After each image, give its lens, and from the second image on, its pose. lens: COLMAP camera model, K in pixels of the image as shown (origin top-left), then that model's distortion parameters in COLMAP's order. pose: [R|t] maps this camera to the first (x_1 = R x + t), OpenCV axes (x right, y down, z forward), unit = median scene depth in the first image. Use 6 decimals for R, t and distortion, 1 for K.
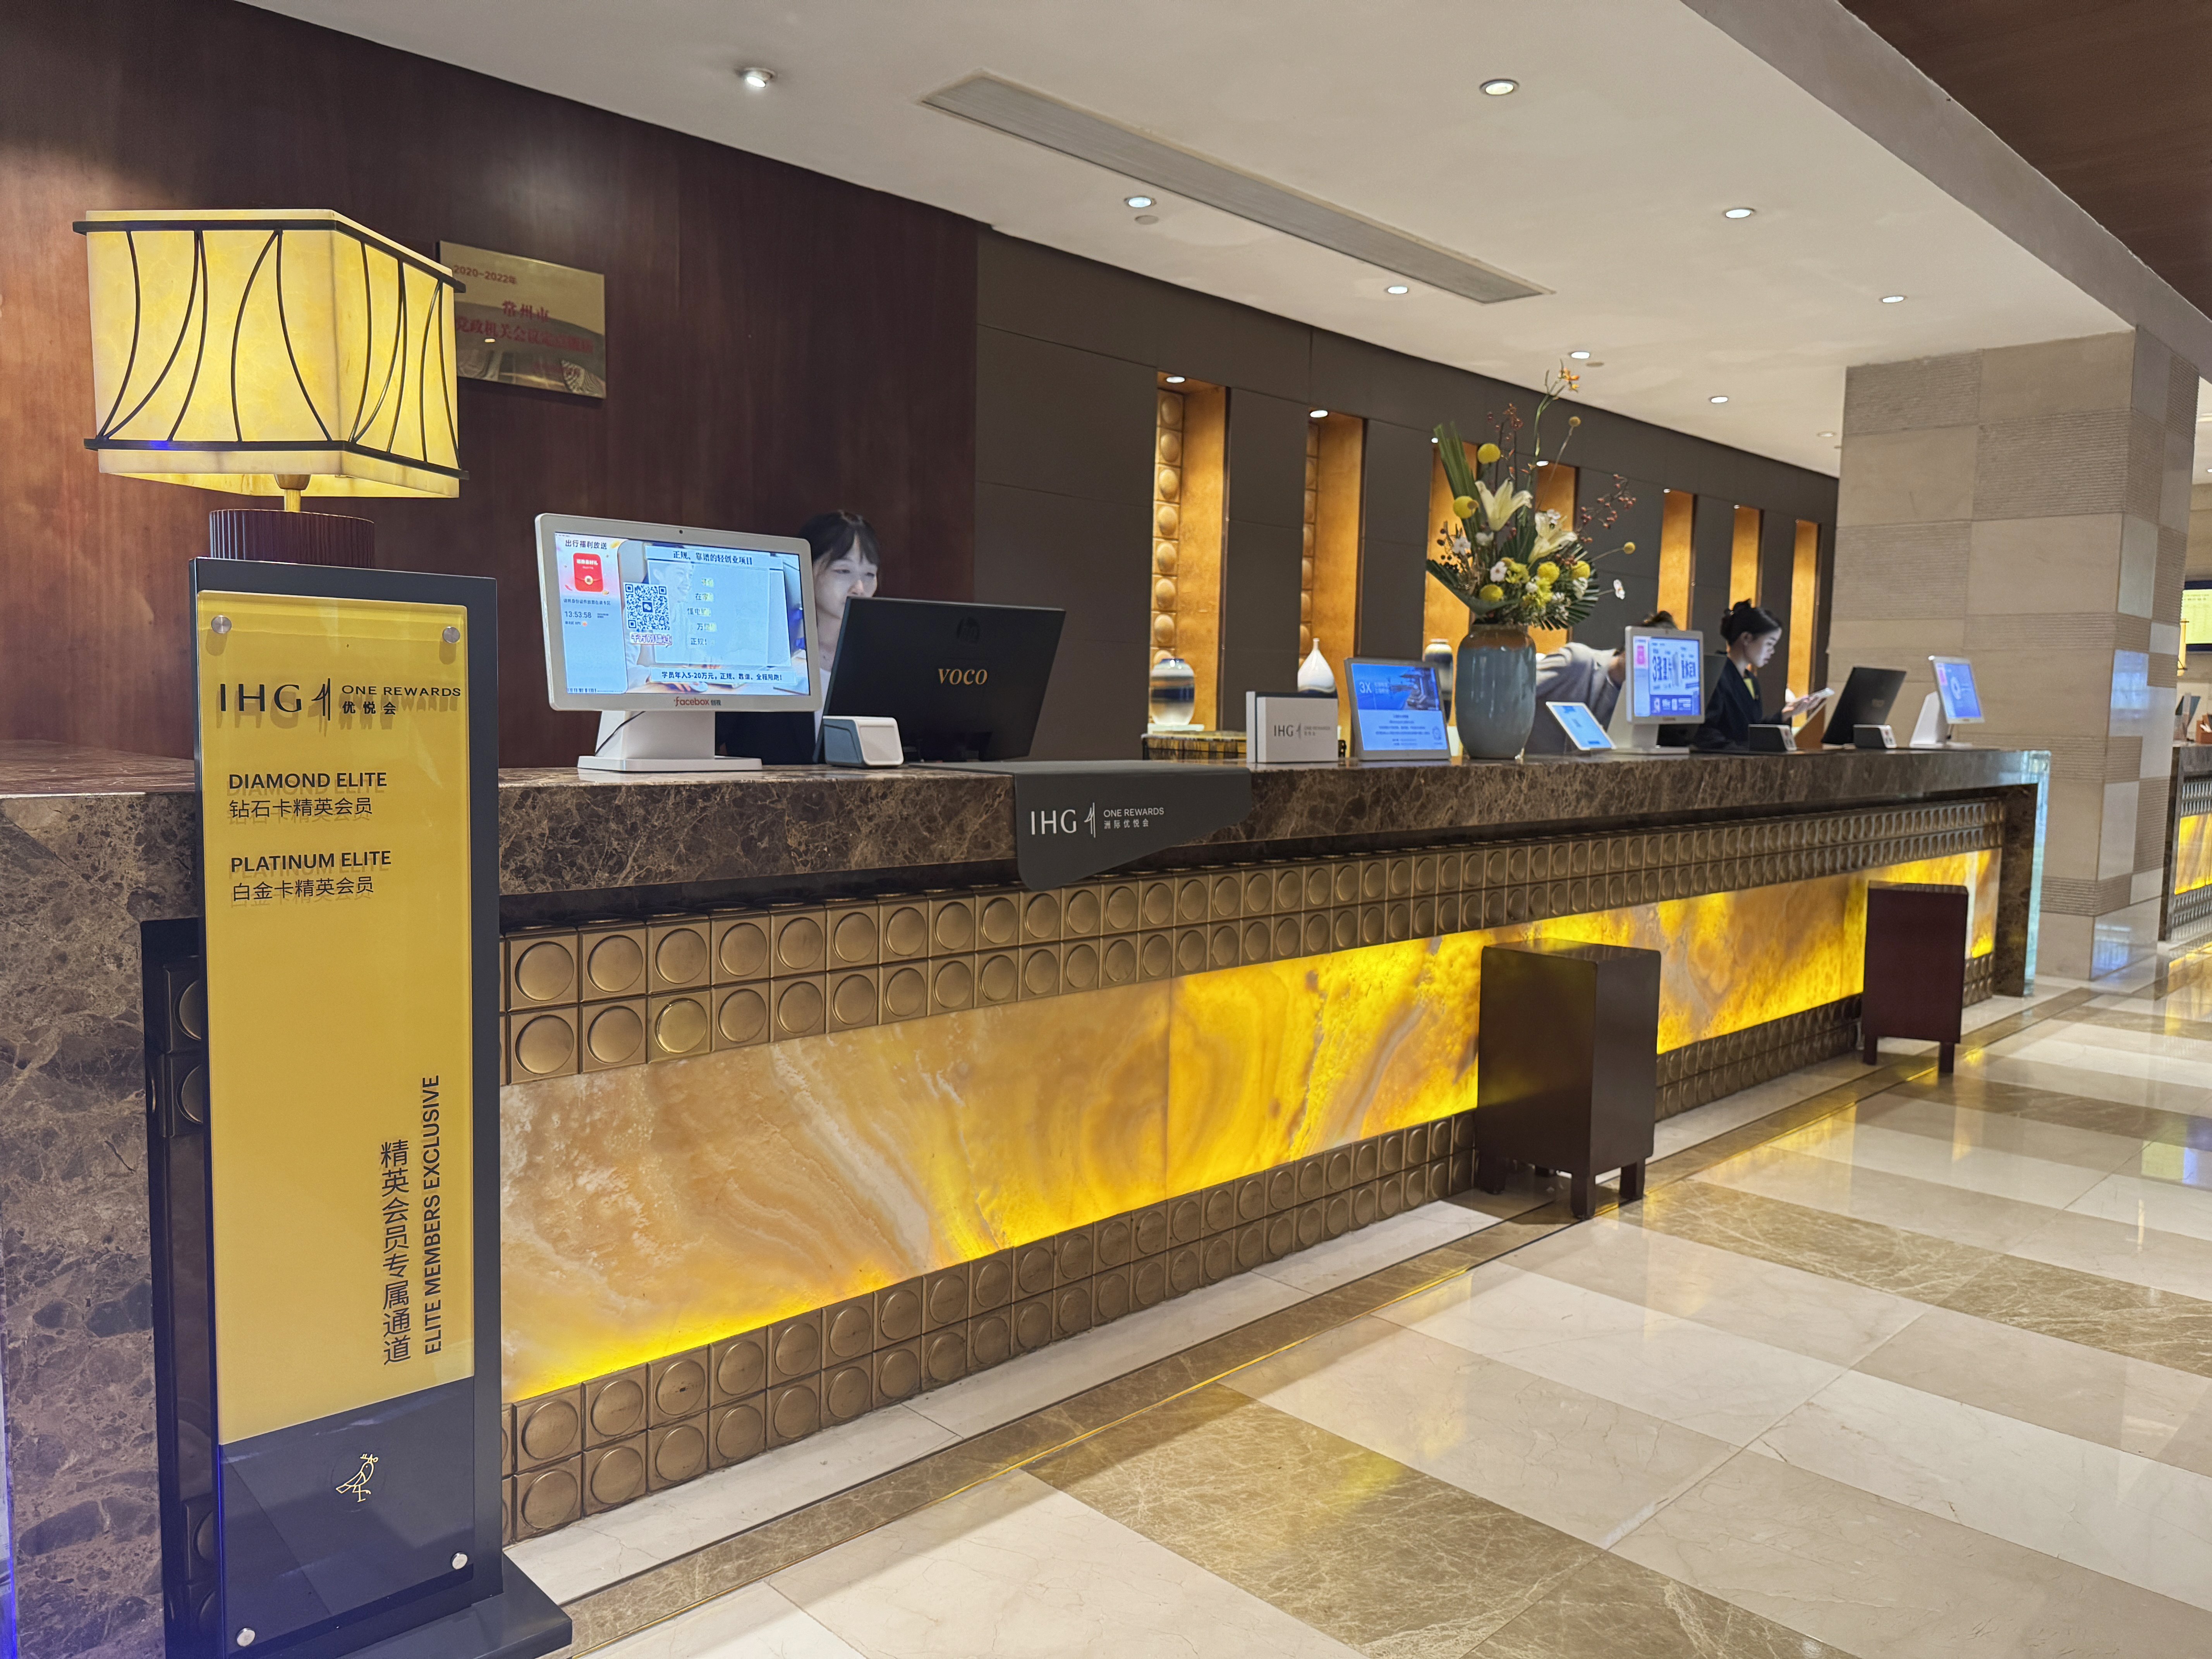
lens RADIAL K [[1549.7, 0, 1106.0], [0, 1549.7, 829.5], [0, 0, 1]] dist [0.032255, -0.009159]
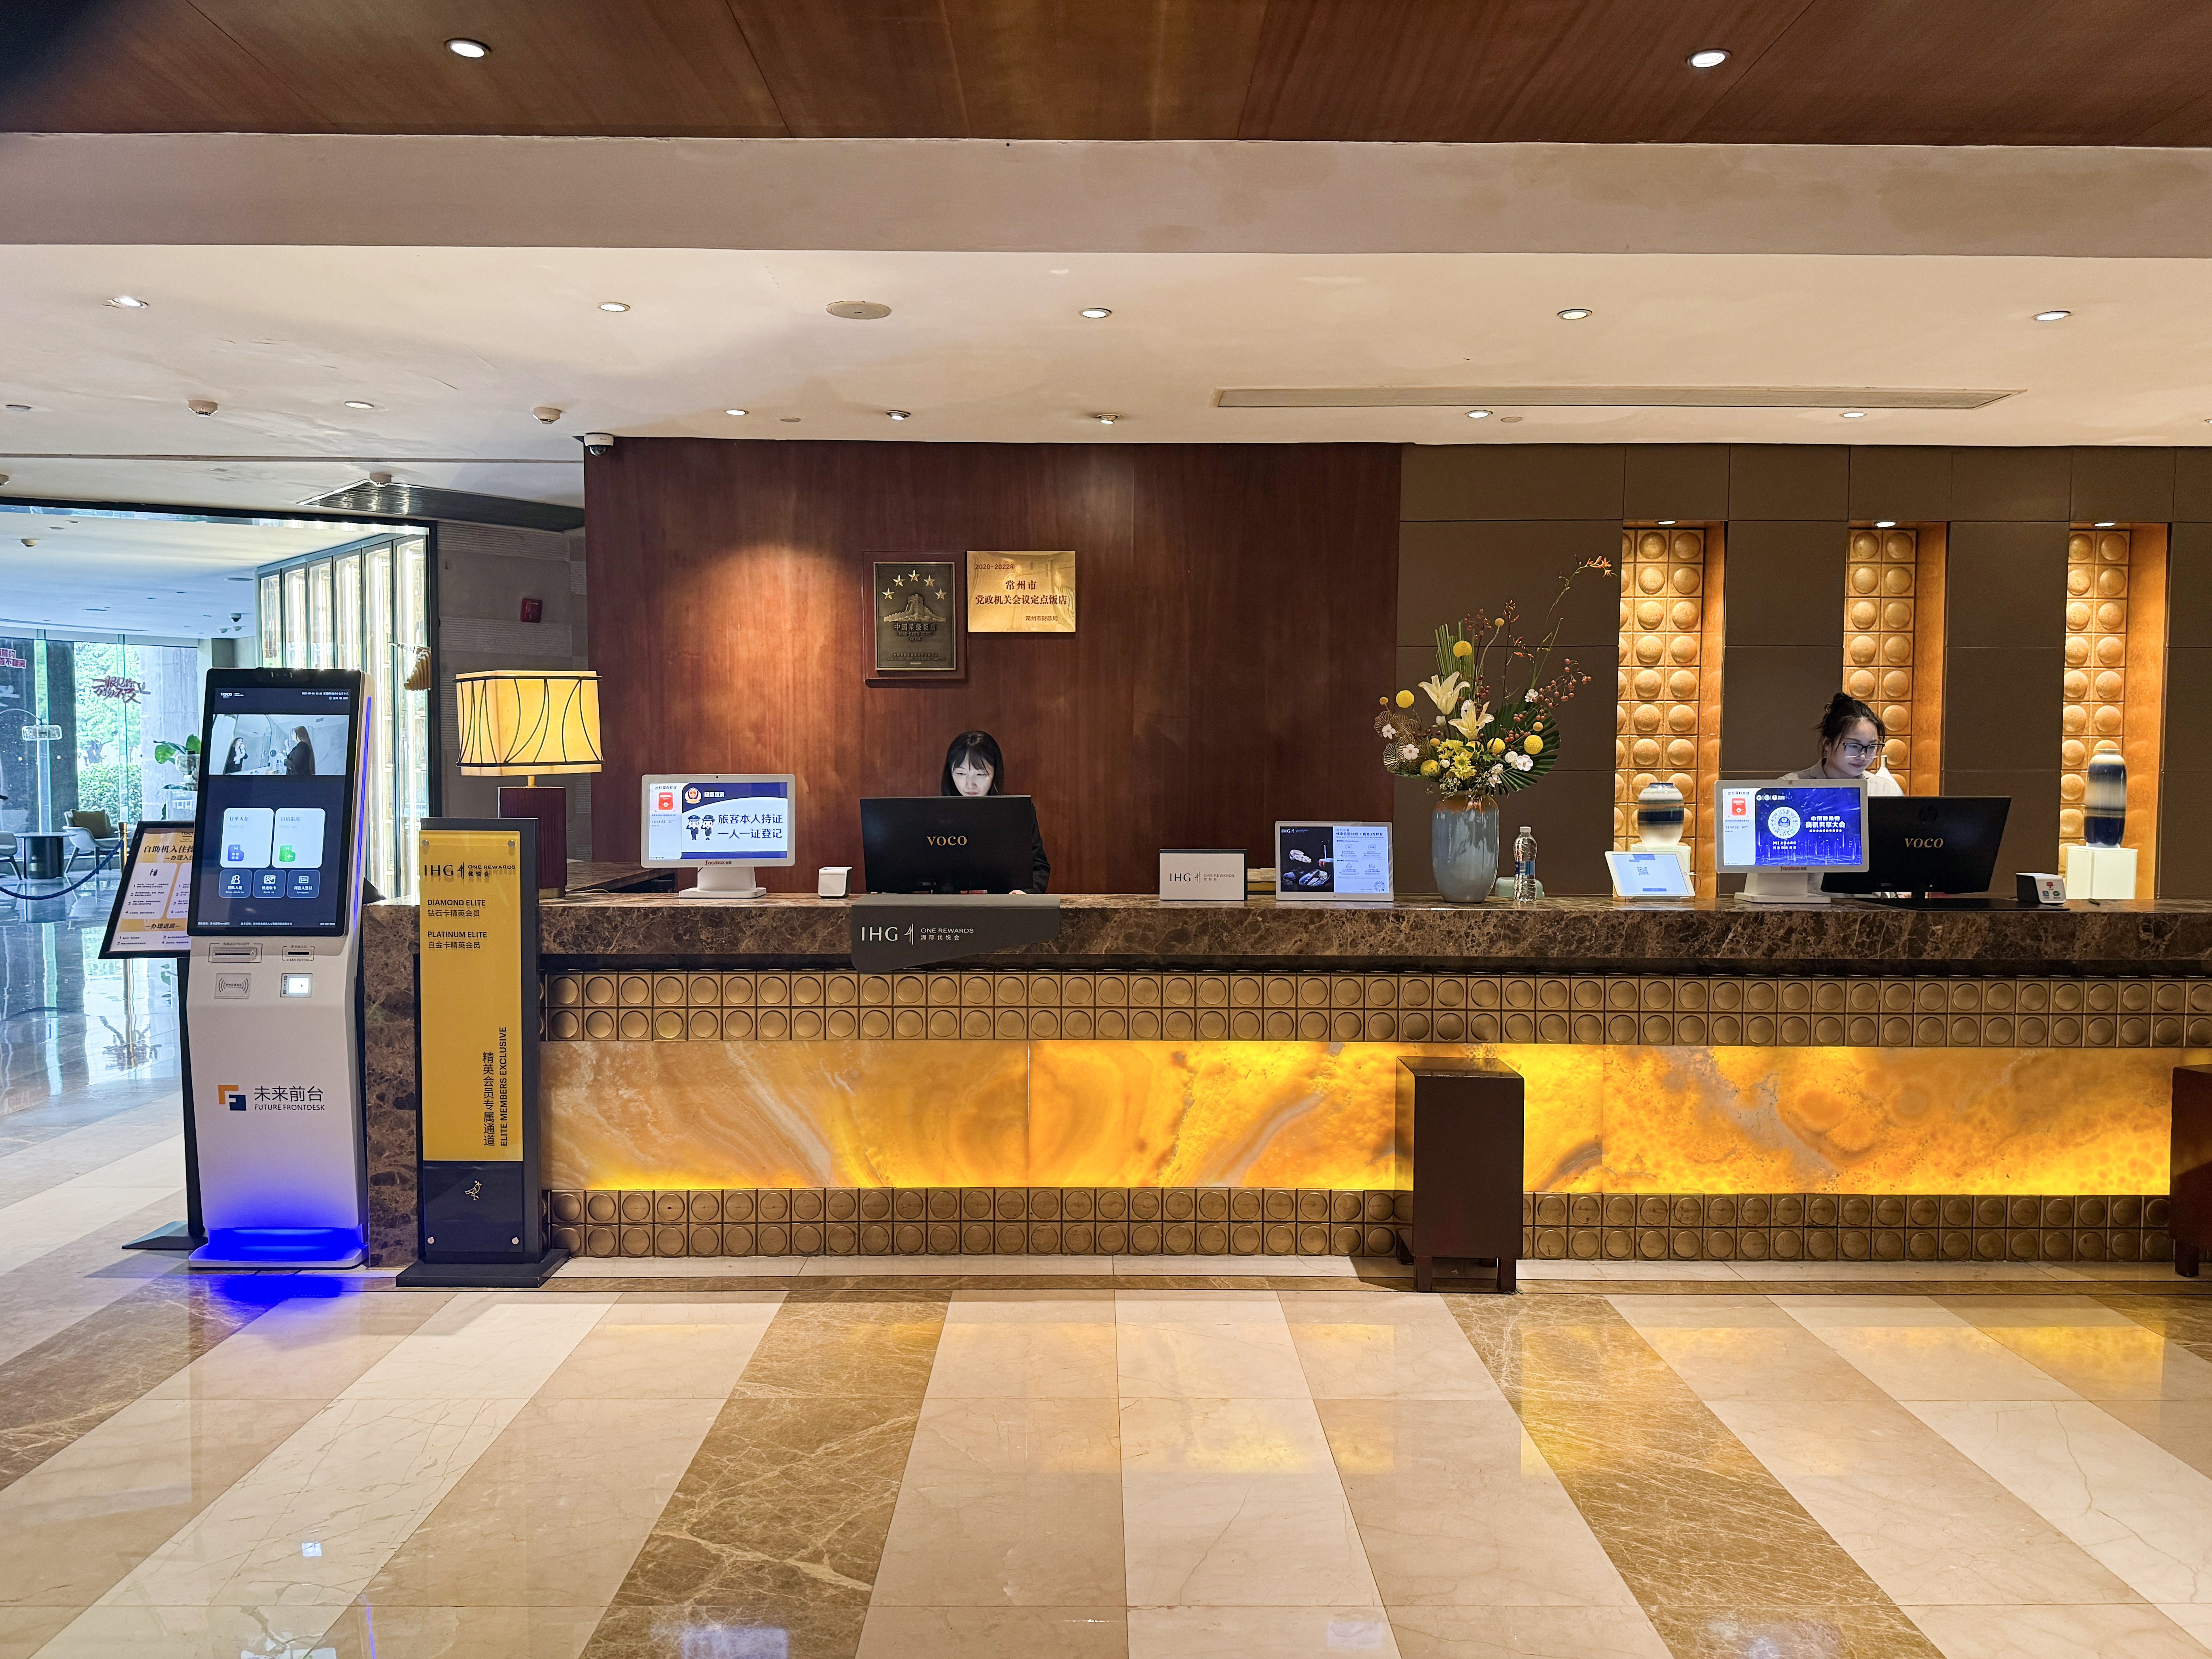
lens RADIAL K [[1568.8, 0, 1106.0], [0, 1568.8, 829.5], [0, 0, 1]] dist [0.072883, -0.000784]
pose [[0.716551, 0.014689, -0.697380, 1.320303], [-0.045192, 0.998655, -0.025399, -0.085065], [0.696069, 0.049716, 0.716252, -0.076401]]
